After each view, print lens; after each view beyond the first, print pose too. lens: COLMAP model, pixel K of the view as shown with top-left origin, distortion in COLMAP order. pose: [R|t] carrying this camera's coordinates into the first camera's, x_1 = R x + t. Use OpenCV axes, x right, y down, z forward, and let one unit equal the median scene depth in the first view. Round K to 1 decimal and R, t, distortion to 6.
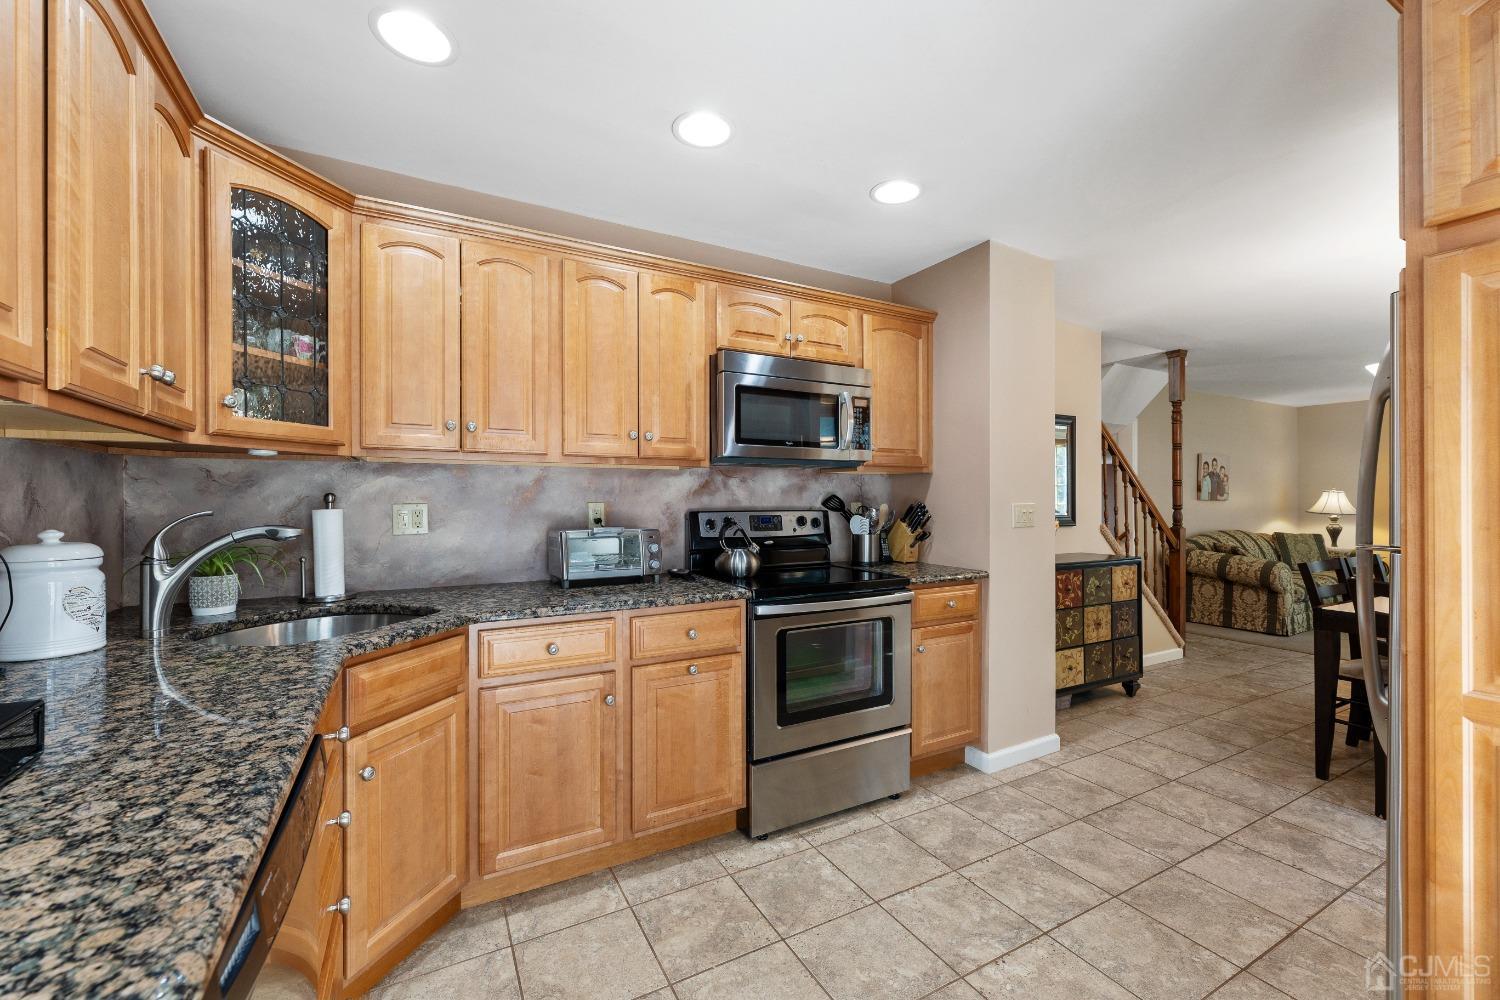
lens RADIAL K [[609.6, 0, 752.0], [0, 609.6, 495.4], [0, 0, 1]] dist [0.000344, 0.000037]
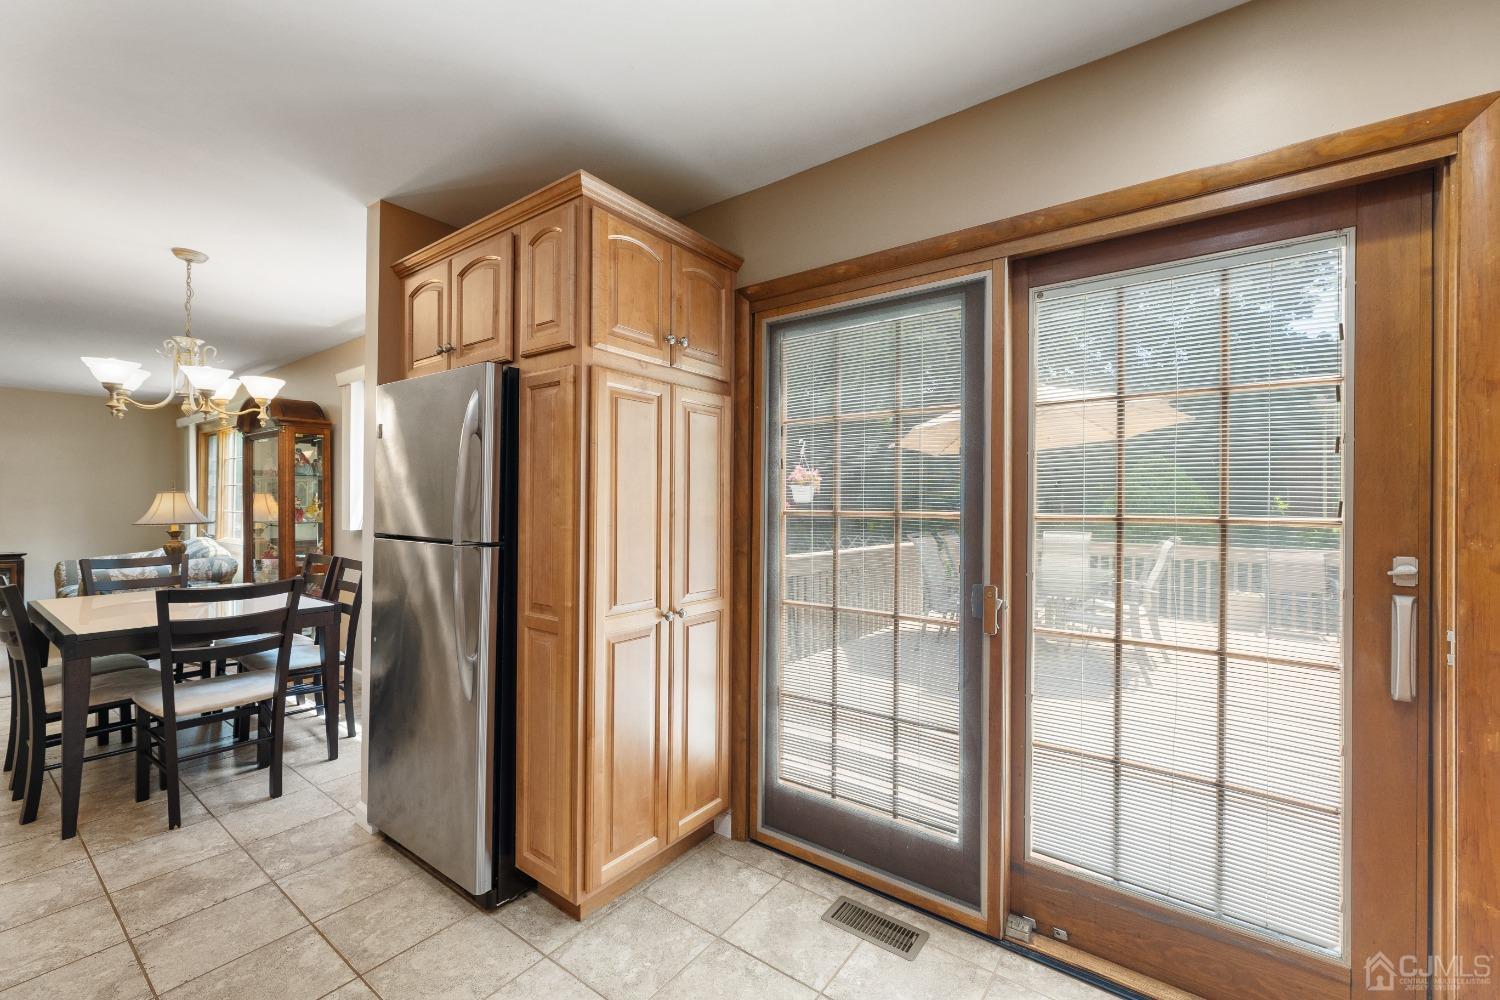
lens RADIAL K [[609.6, 0, 747.4], [0, 609.6, 504.4], [0, 0, 1]] dist [0.000344, 0.000037]
pose [[-0.418139, 0.002317, 0.908380, -0.215849], [-0.013636, 0.999868, -0.008827, -0.003434], [-0.908280, -0.016078, -0.418053, 0.475669]]
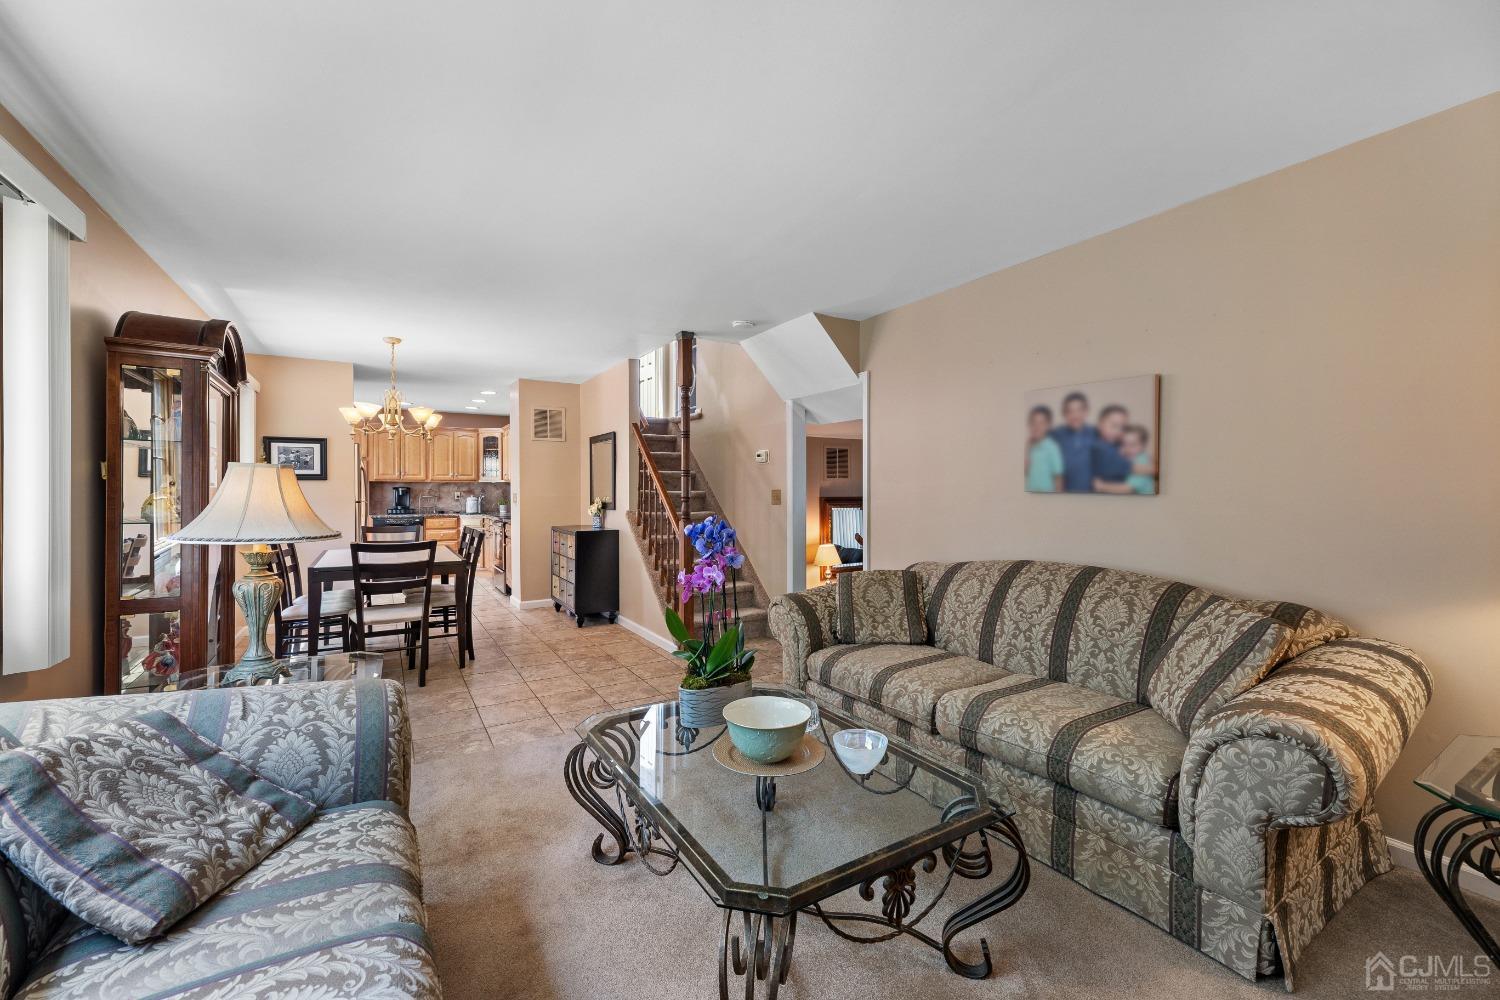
lens RADIAL K [[609.6, 0, 750.1], [0, 609.6, 491.6], [0, 0, 1]] dist [0.000344, 0.000037]
pose [[0.046166, 0.002690, -0.998930, 2.775504], [0.008012, 0.999963, 0.003064, 0.008890], [0.998902, -0.008145, 0.046142, 1.790093]]
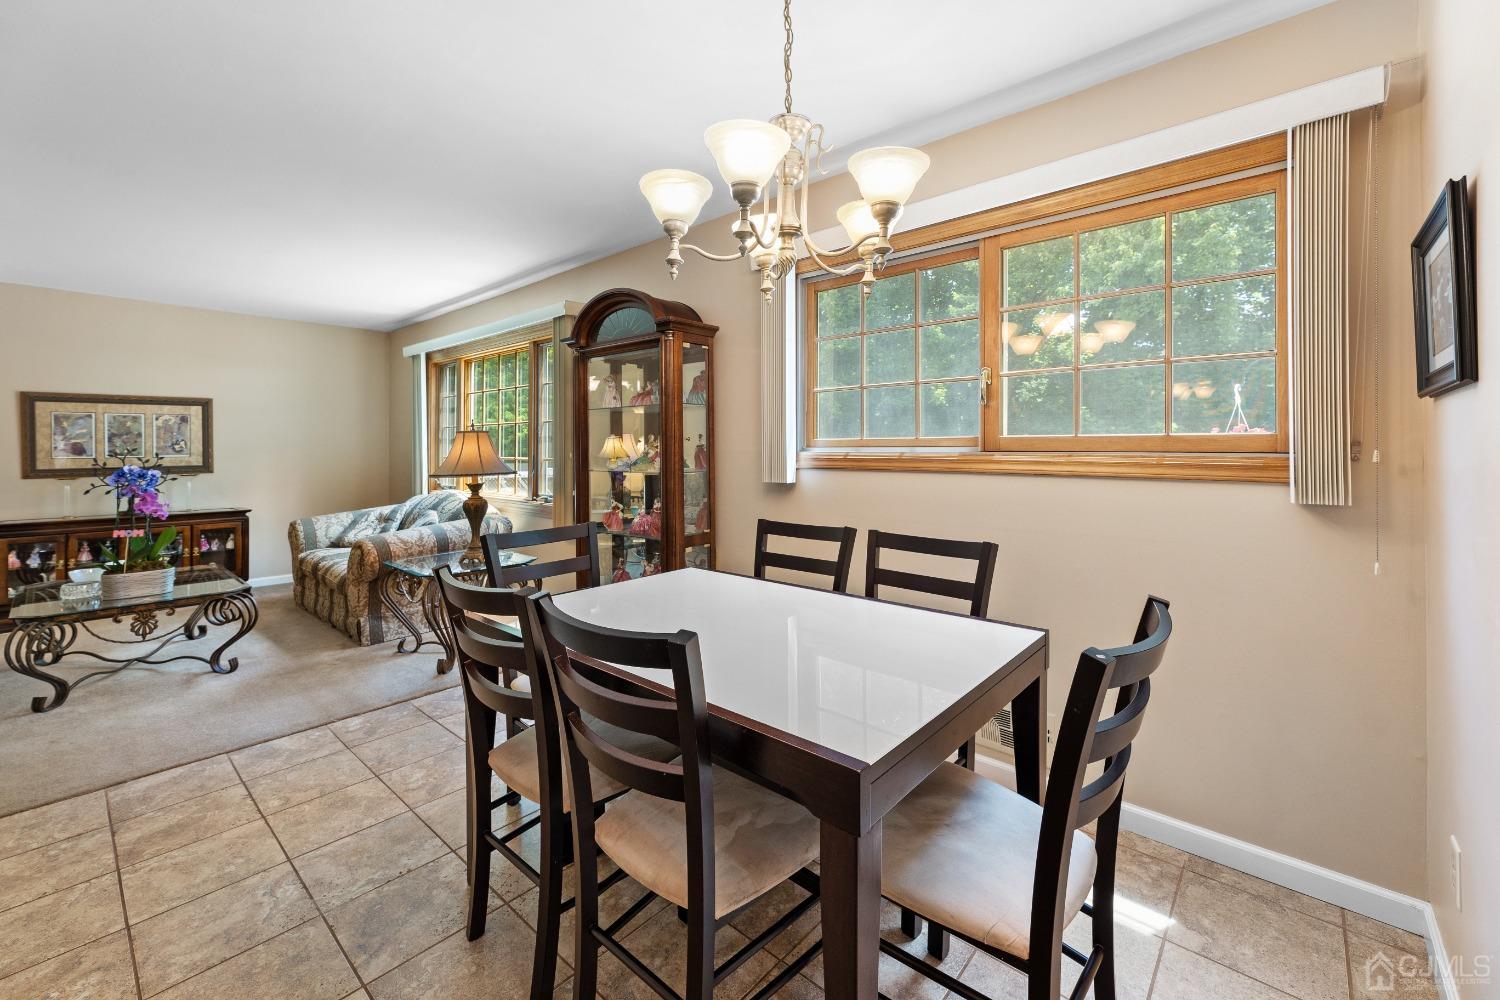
lens RADIAL K [[609.6, 0, 762.3], [0, 609.6, 447.0], [0, 0, 1]] dist [0.000344, 0.000037]
pose [[-0.349202, 0.007330, 0.937019, 0.610704], [-0.005102, 0.999940, -0.009723, 0.011760], [-0.937034, -0.008176, -0.349144, 1.107236]]
